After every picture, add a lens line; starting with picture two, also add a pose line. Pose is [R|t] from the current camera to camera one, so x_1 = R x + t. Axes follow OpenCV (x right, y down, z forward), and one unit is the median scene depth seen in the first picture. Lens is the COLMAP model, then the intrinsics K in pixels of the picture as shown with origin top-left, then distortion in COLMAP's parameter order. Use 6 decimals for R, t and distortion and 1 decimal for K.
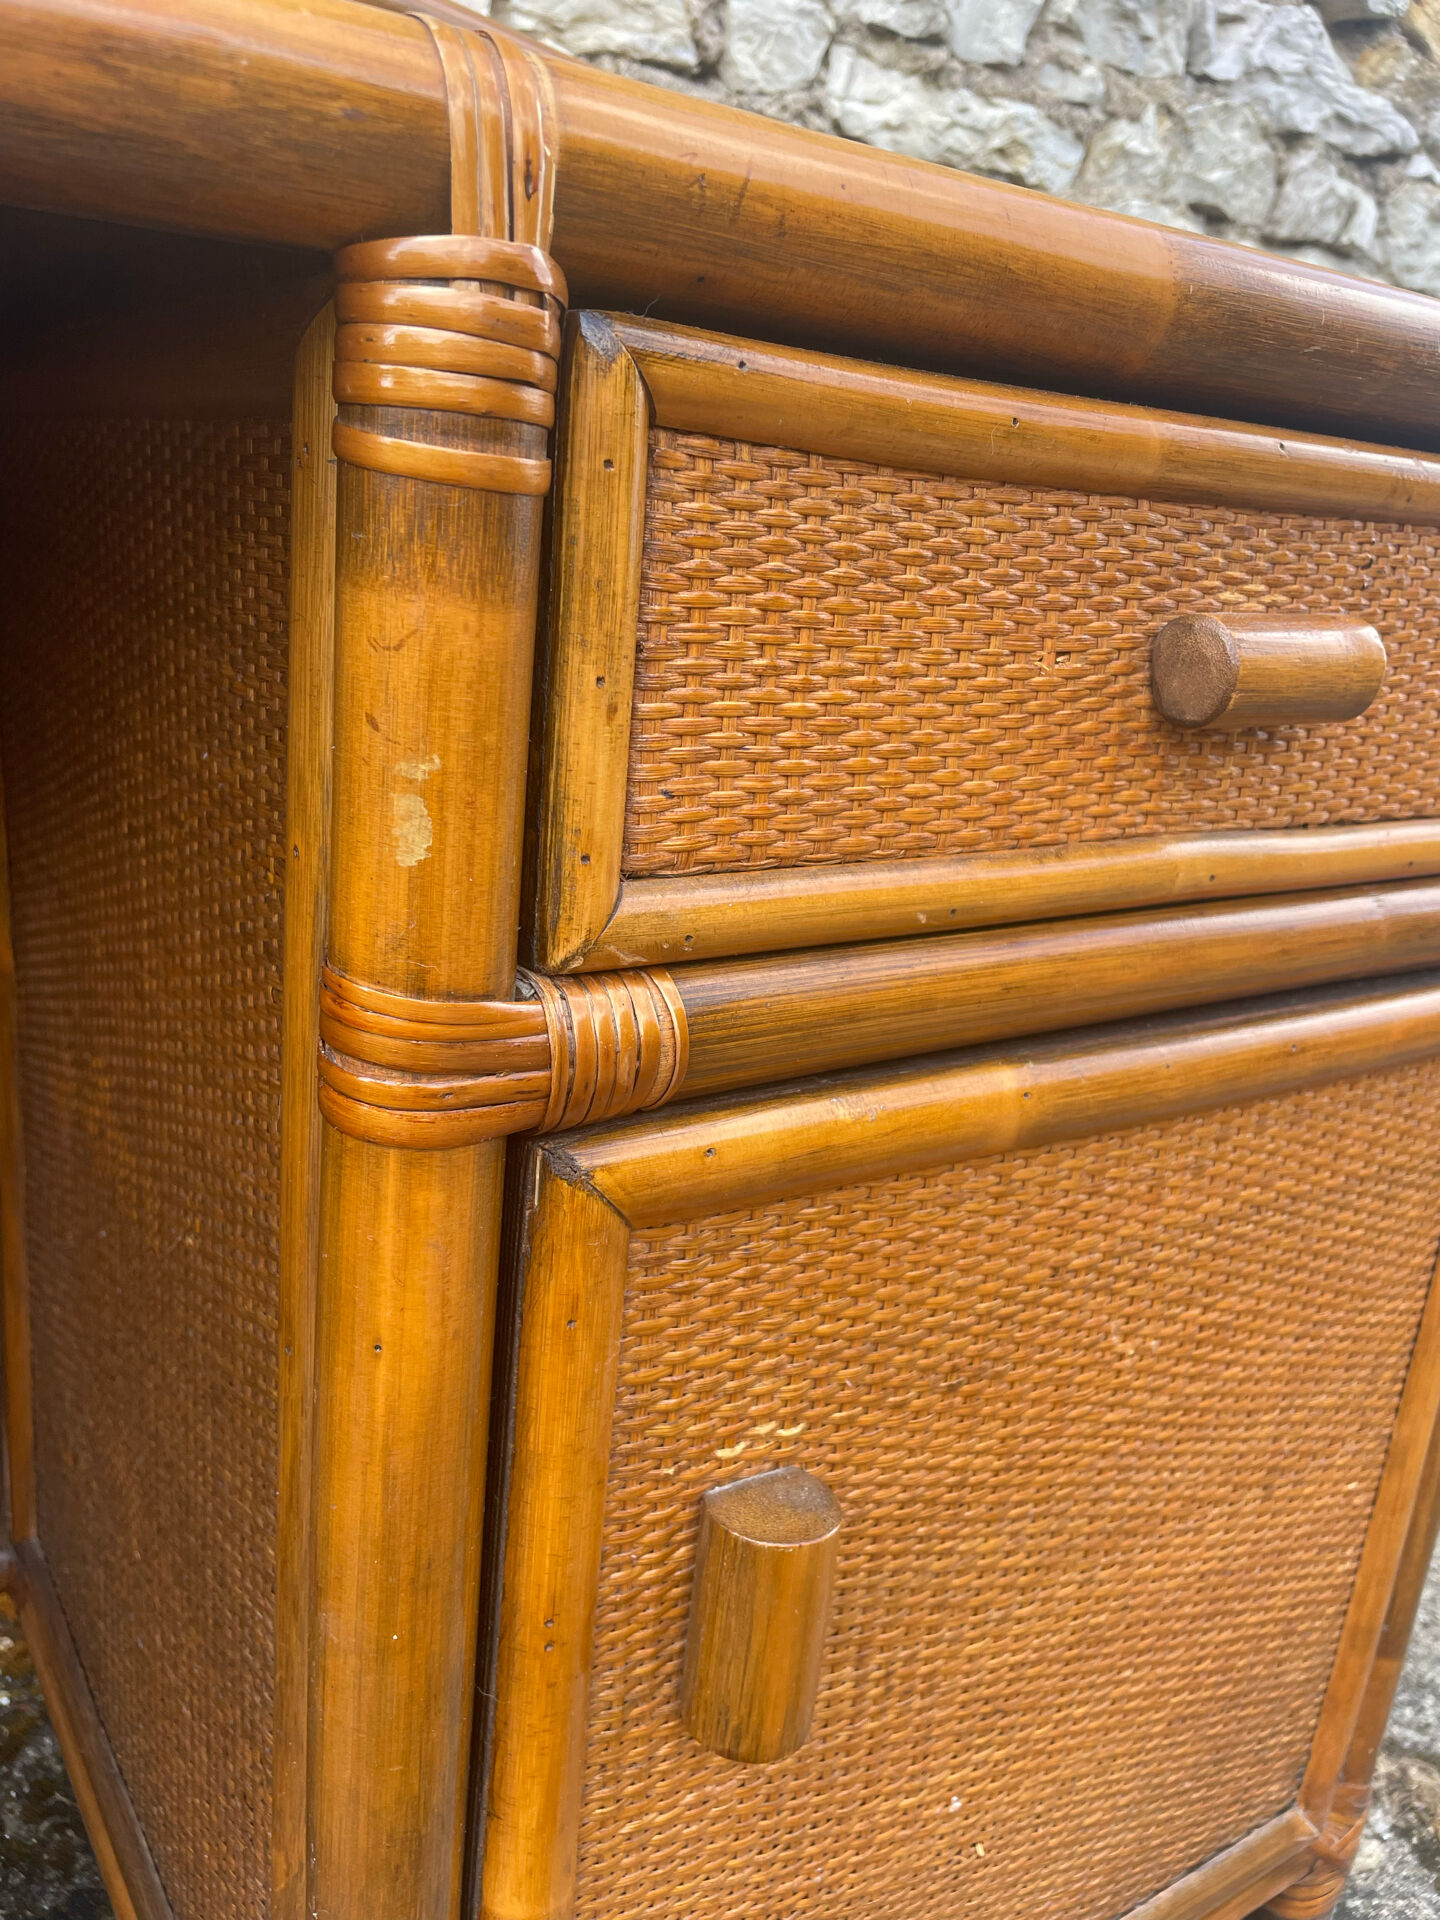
lens RADIAL K [[1463.9, 0, 704.3], [0, 1463.9, 947.0], [0, 0, 1]] dist [0.081298, -0.112966]
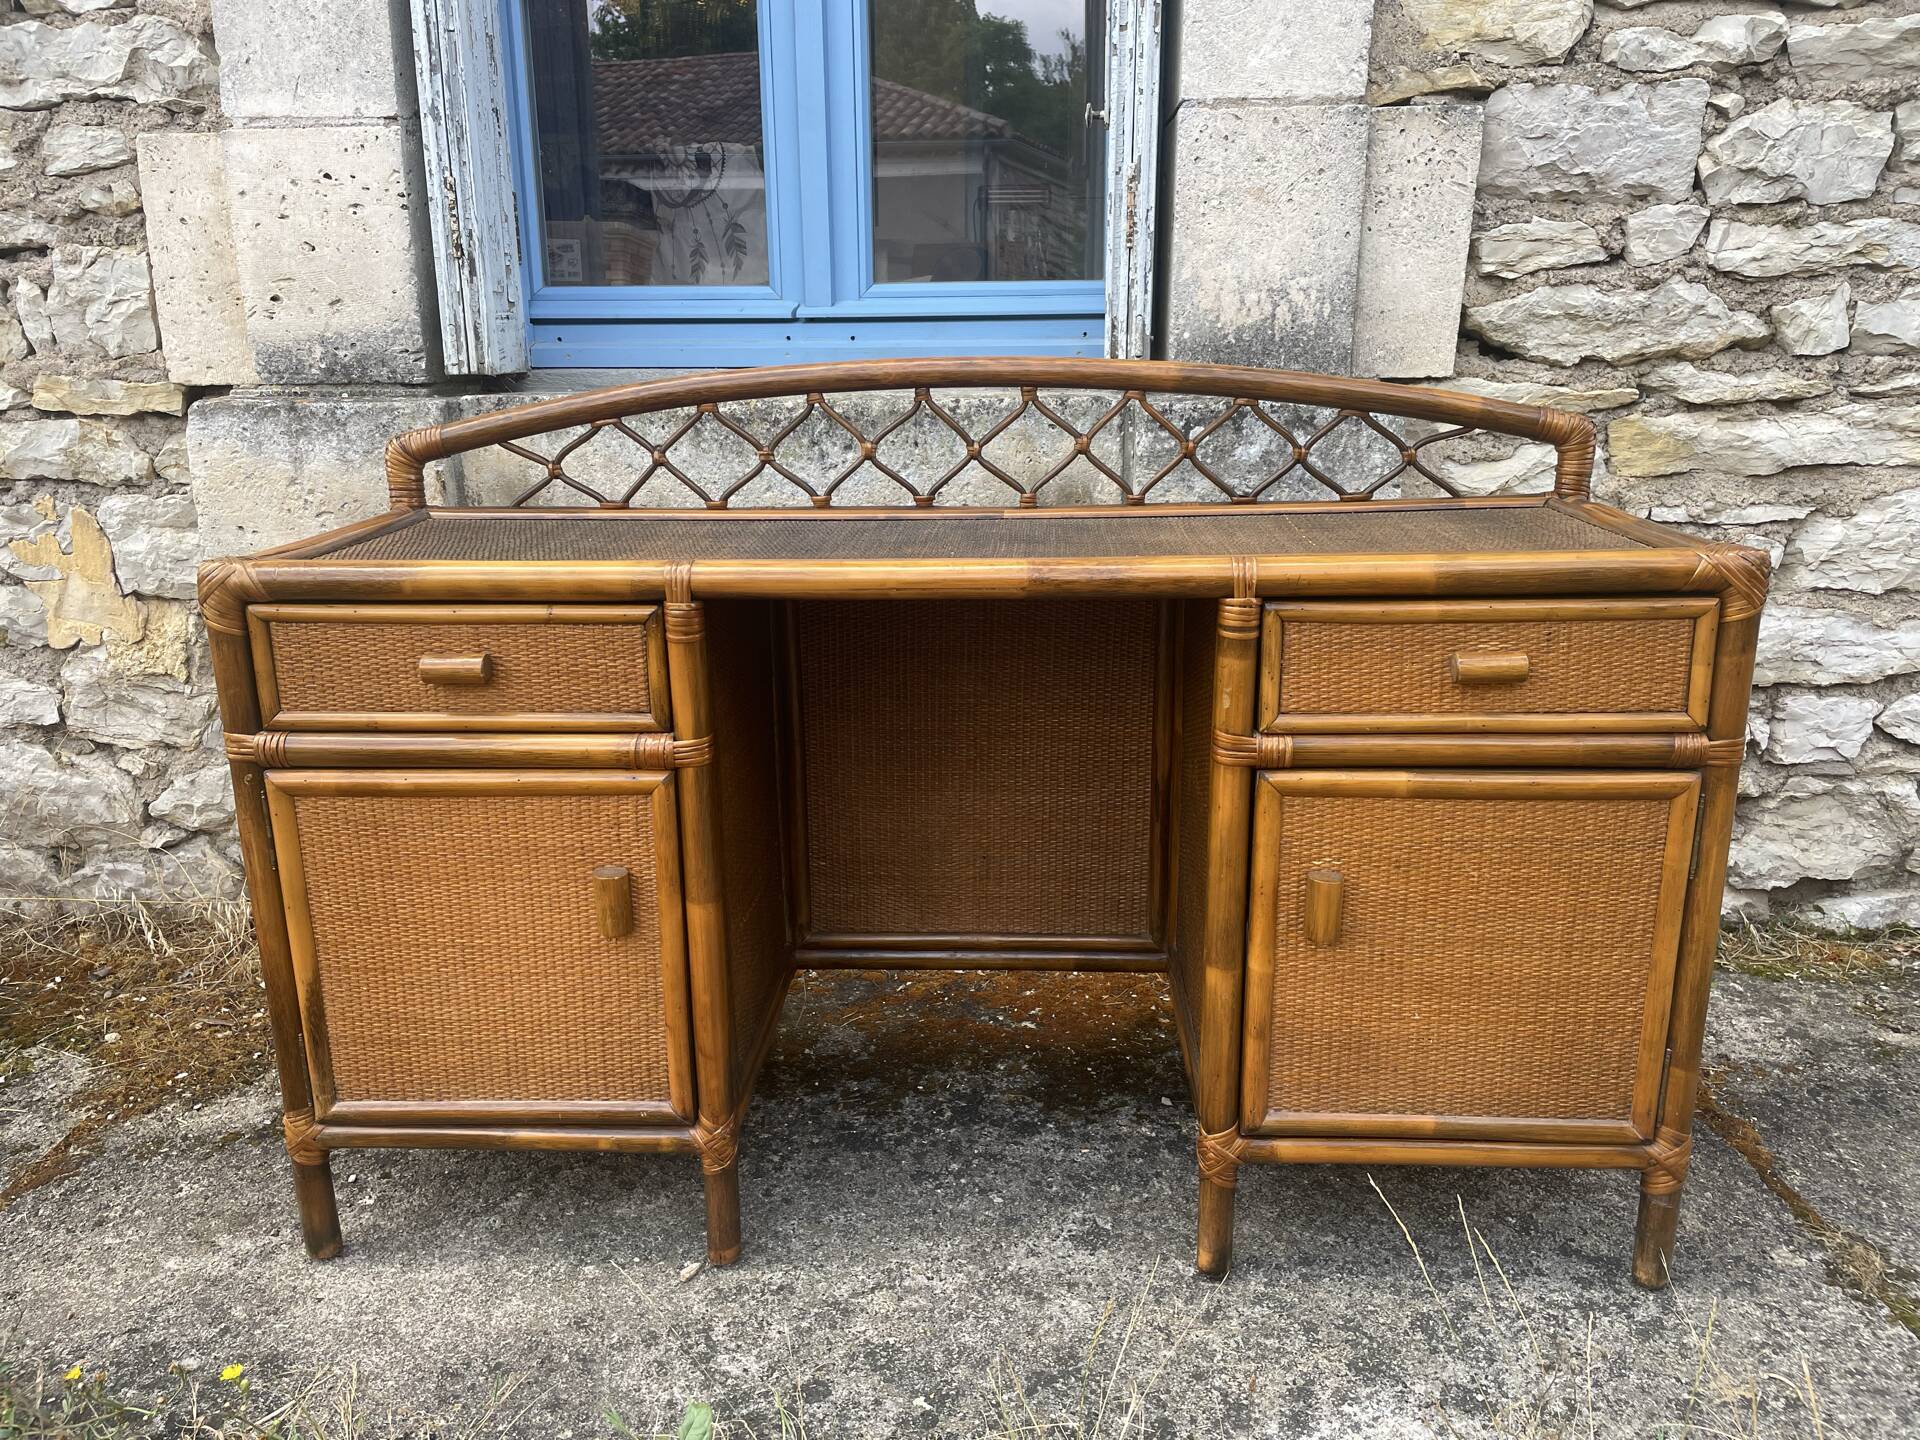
lens RADIAL K [[1463.9, 0, 939.0], [0, 1463.9, 721.8], [0, 0, 1]] dist [0.081298, -0.112966]
pose [[0.787365, 0.068087, -0.612716, 1.720740], [-0.088812, 0.996042, -0.003444, 0.079466], [0.610056, 0.057128, 0.790296, -2.926703]]
